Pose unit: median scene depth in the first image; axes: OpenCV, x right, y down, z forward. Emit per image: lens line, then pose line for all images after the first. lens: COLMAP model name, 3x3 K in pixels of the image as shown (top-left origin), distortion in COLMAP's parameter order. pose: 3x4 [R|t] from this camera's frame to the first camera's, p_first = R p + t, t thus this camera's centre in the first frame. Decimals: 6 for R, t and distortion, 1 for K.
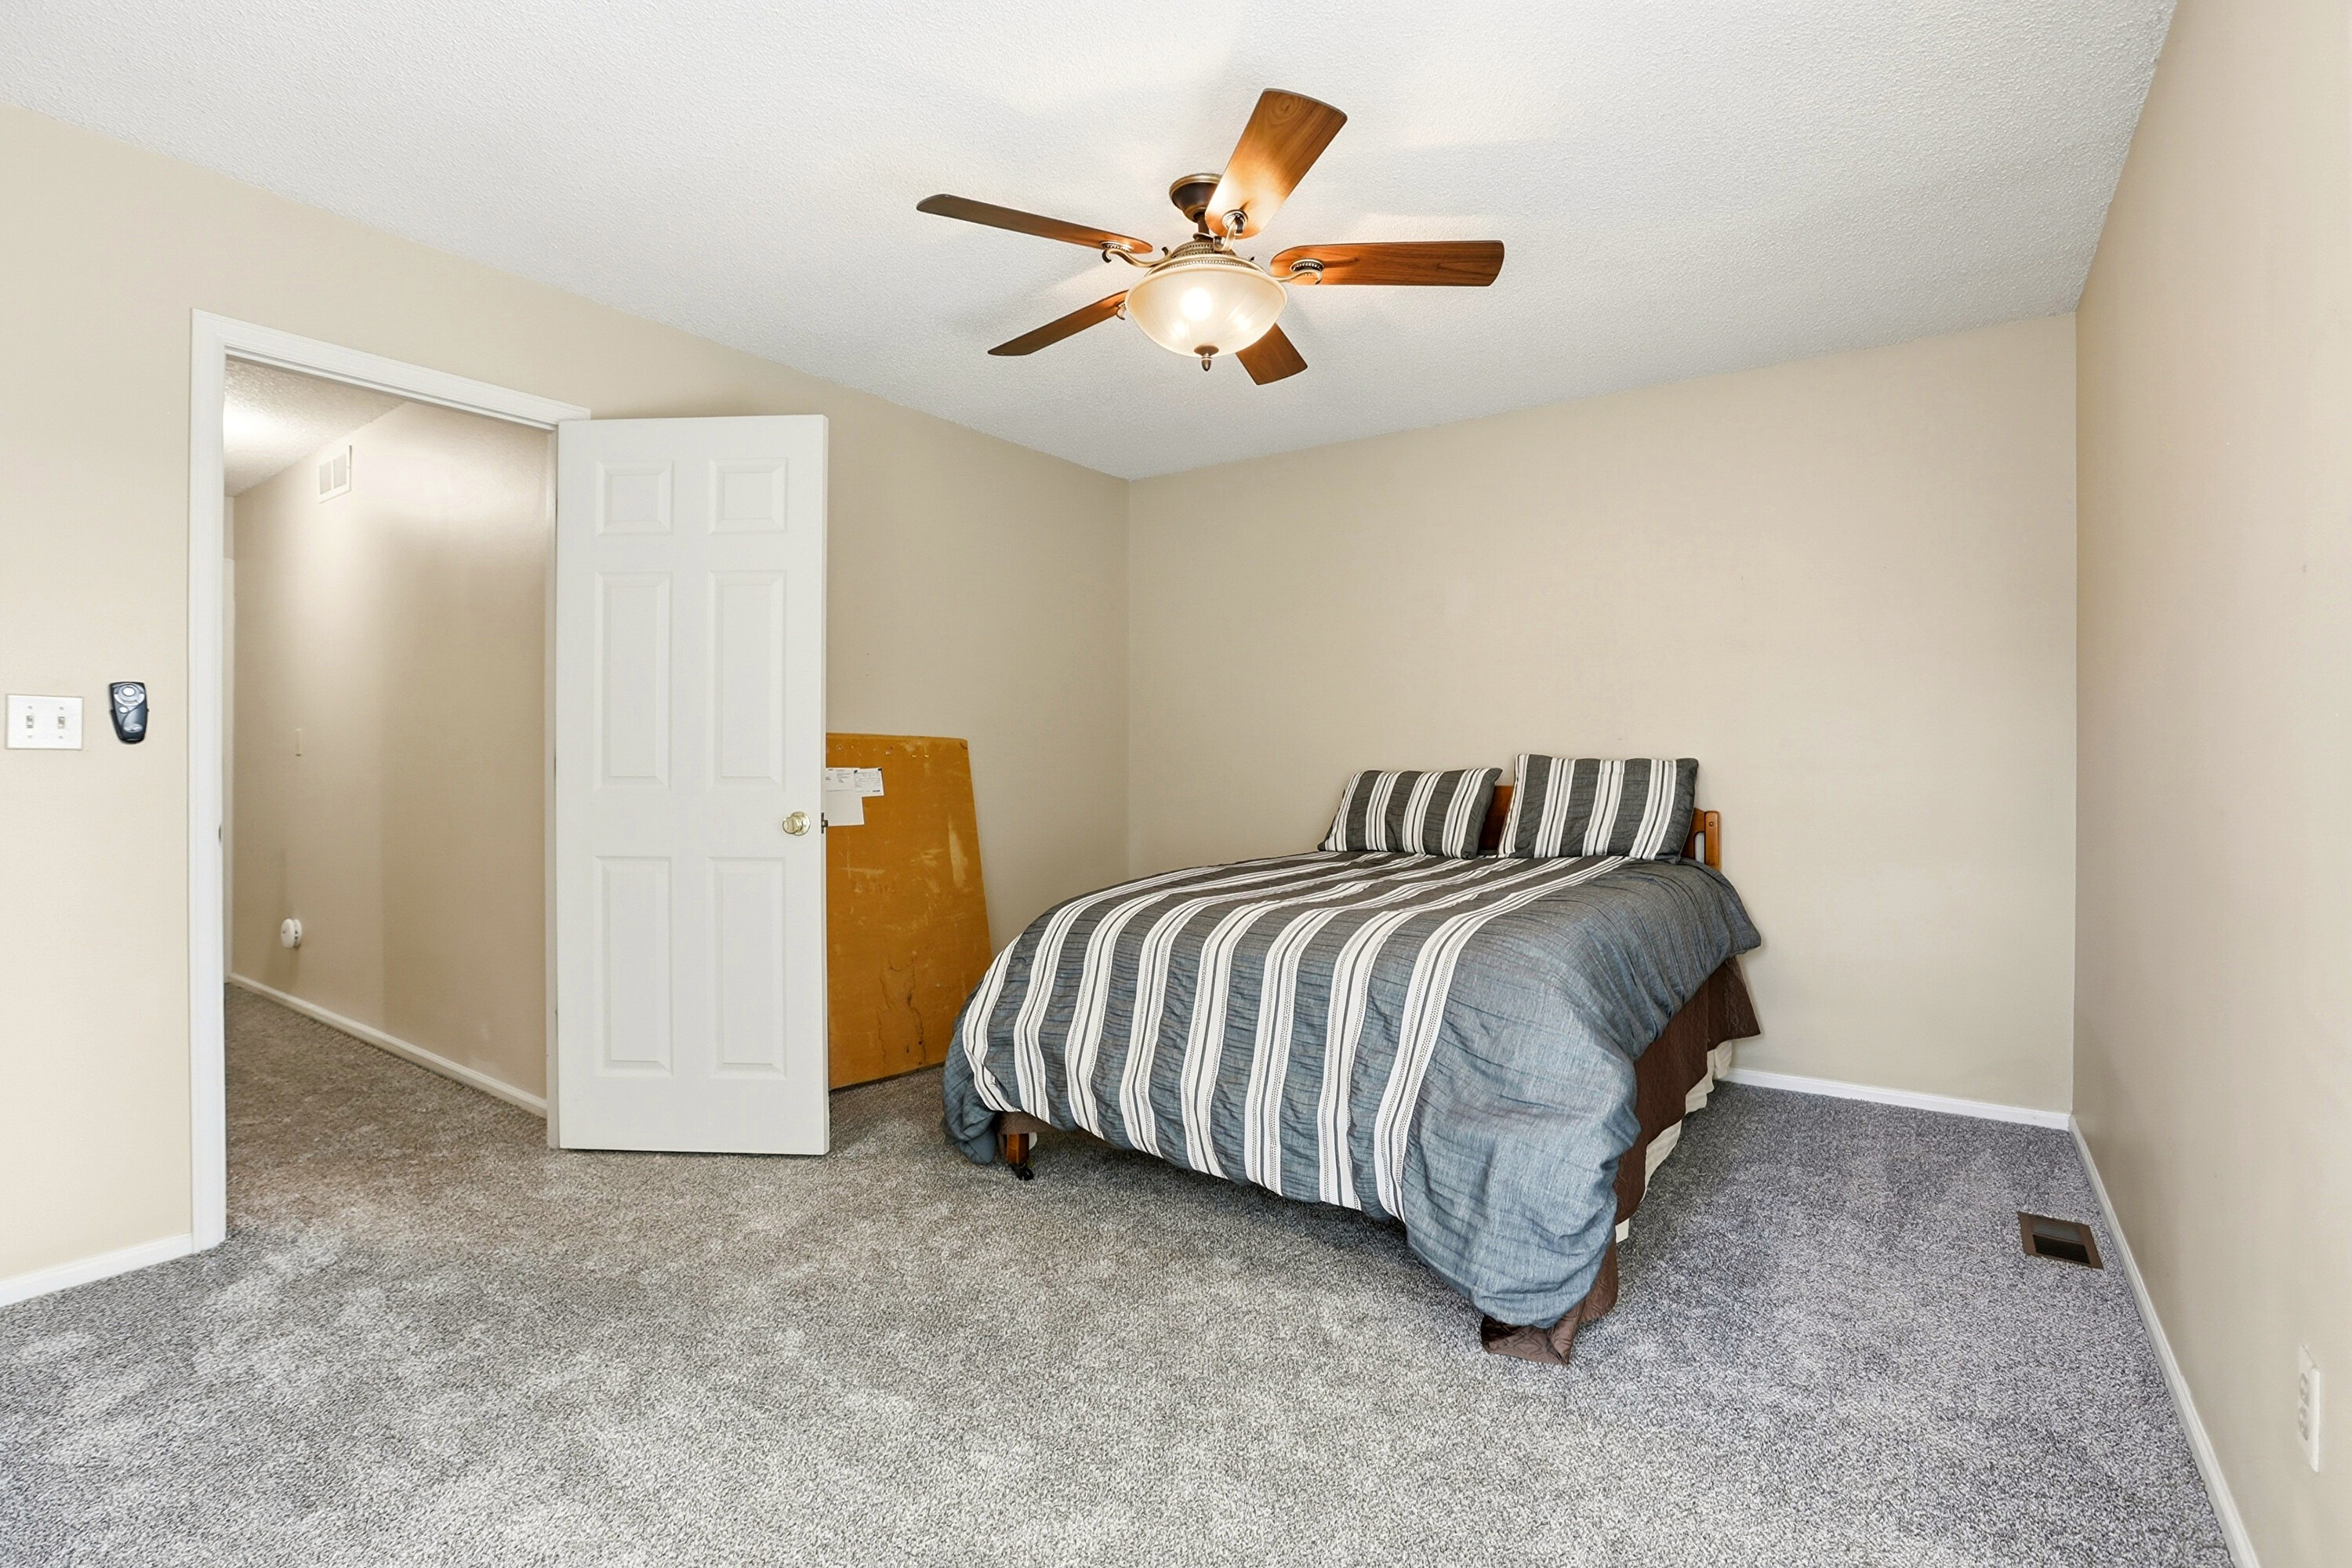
lens RADIAL K [[1102.0, 0, 1182.4], [0, 1102.0, 764.7], [0, 0, 1]] dist [-0.057964, 0.026650]
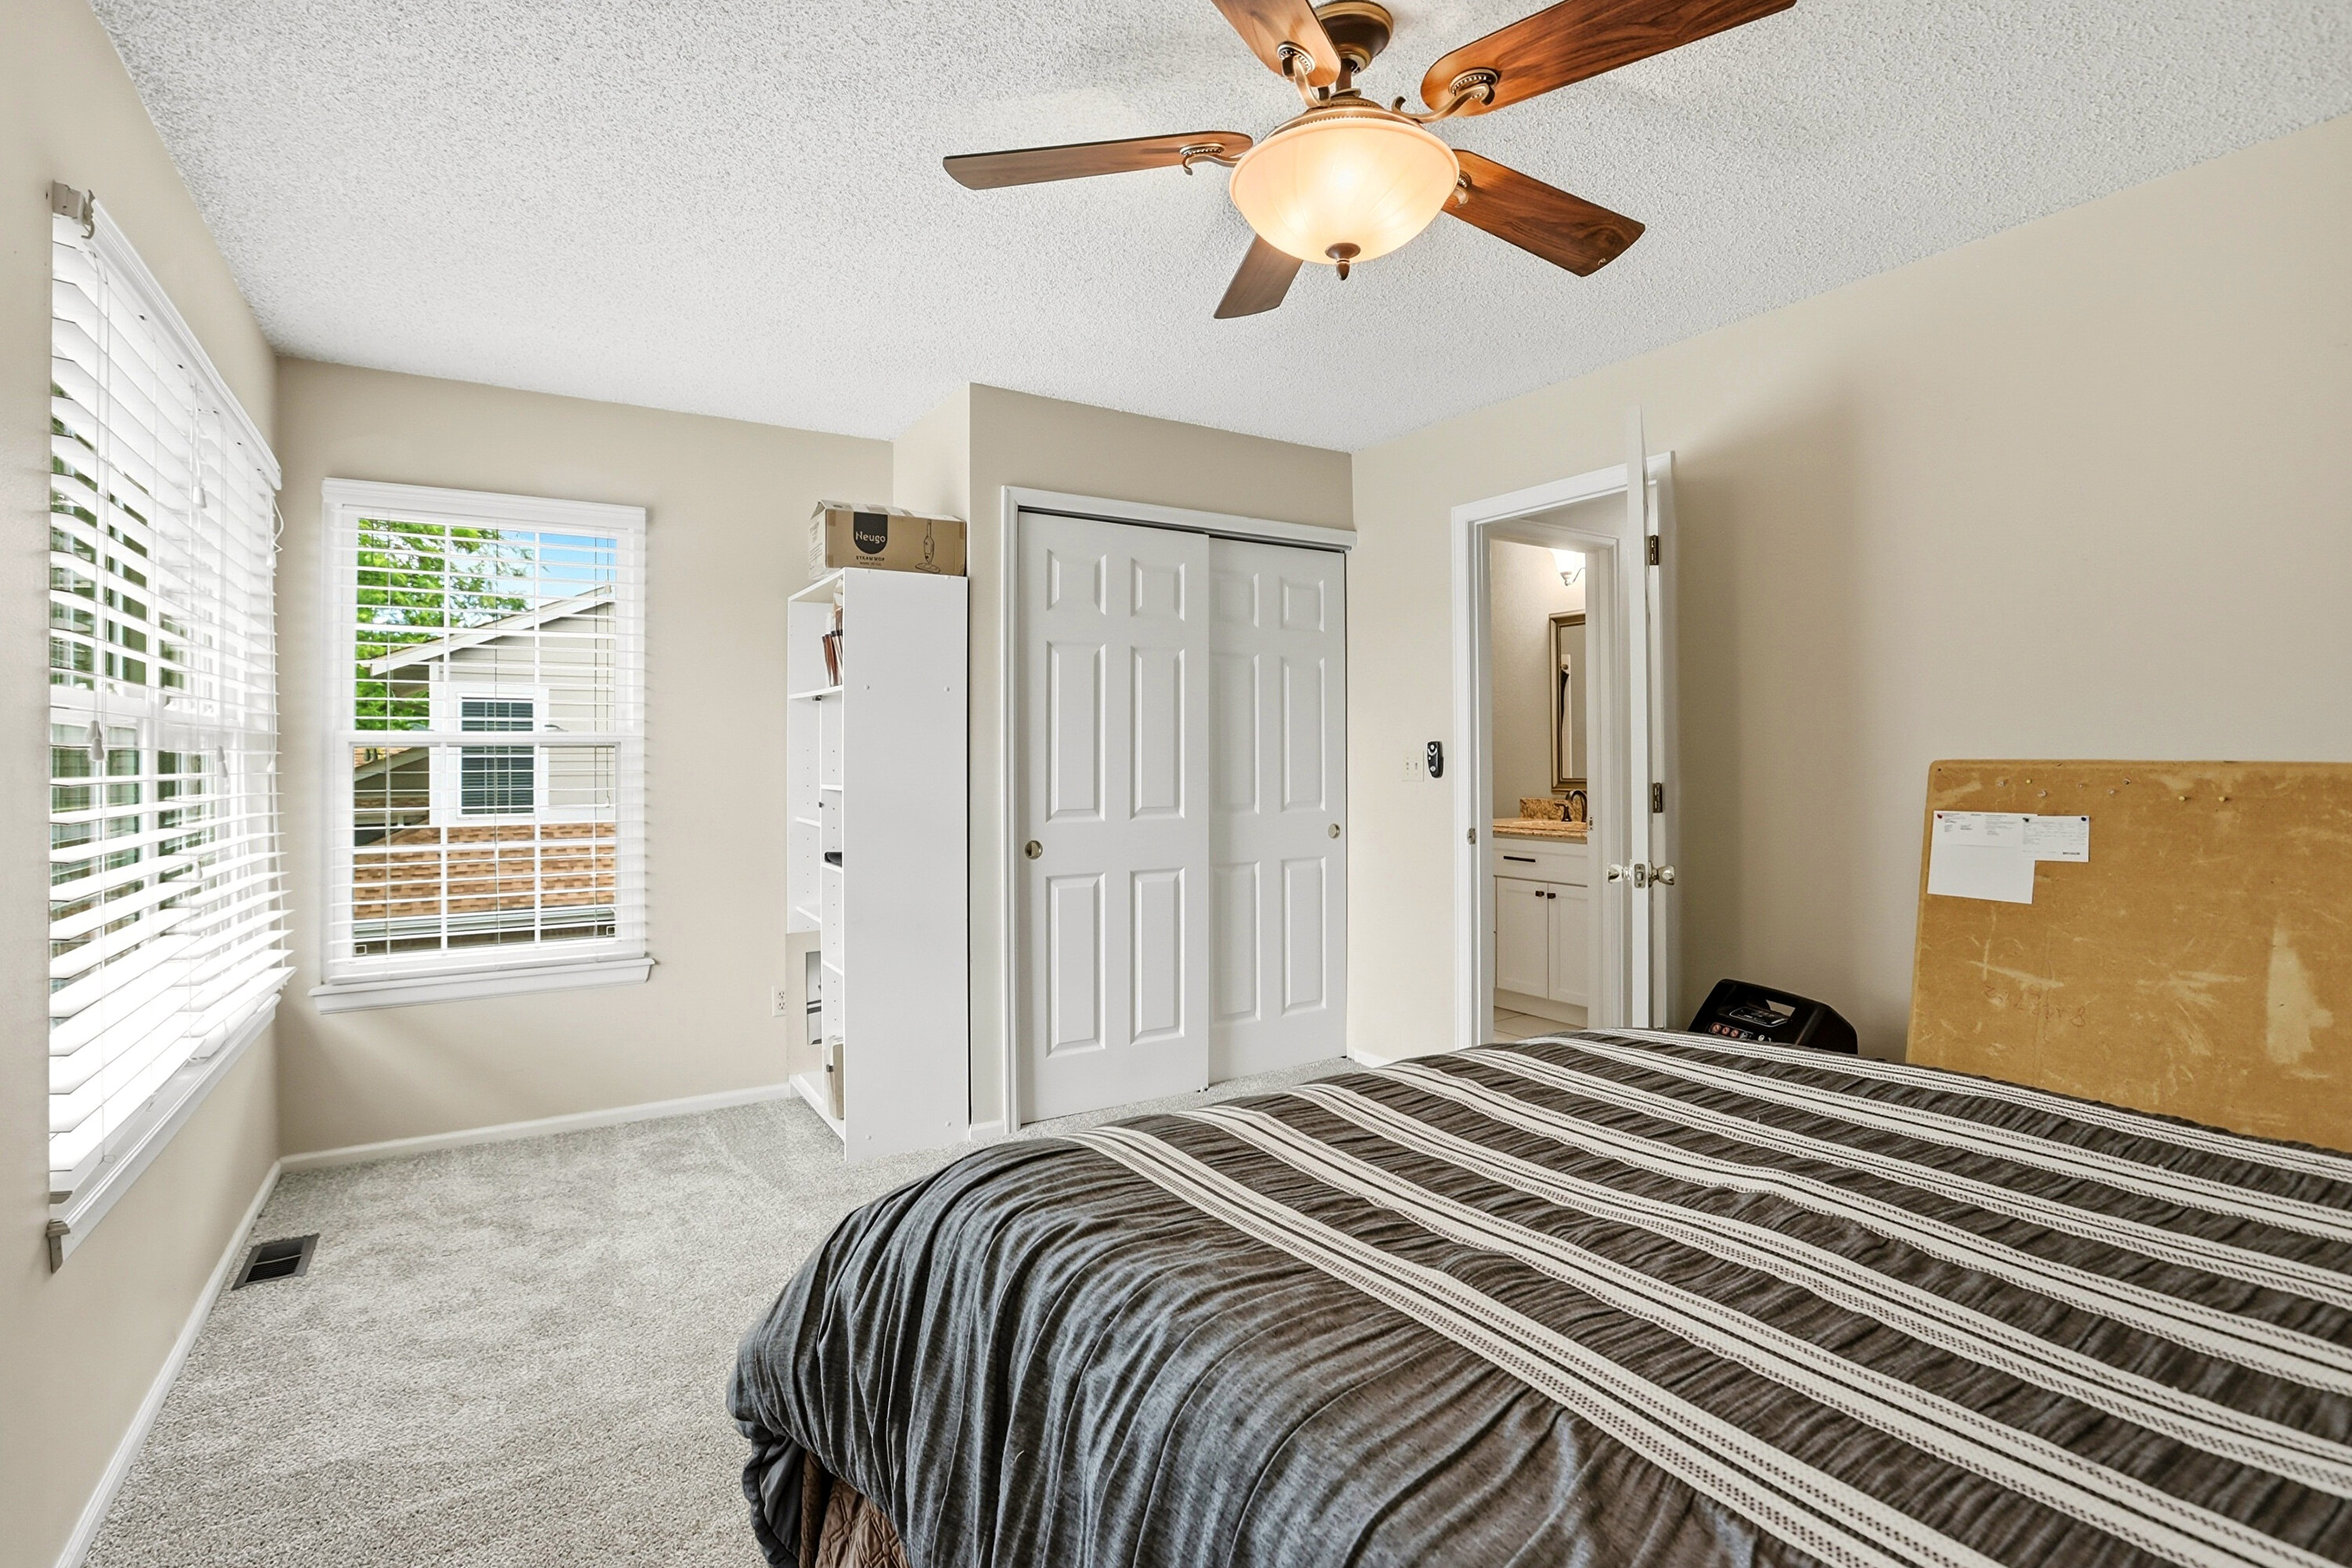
lens RADIAL K [[1102.0, 0, 1182.4], [0, 1102.0, 764.7], [0, 0, 1]] dist [-0.057964, 0.026650]
pose [[-0.401103, -0.002252, -0.916030, 0.454566], [-0.000980, 0.999997, -0.002030, -0.023145], [0.916032, 0.000084, -0.401104, 0.762319]]
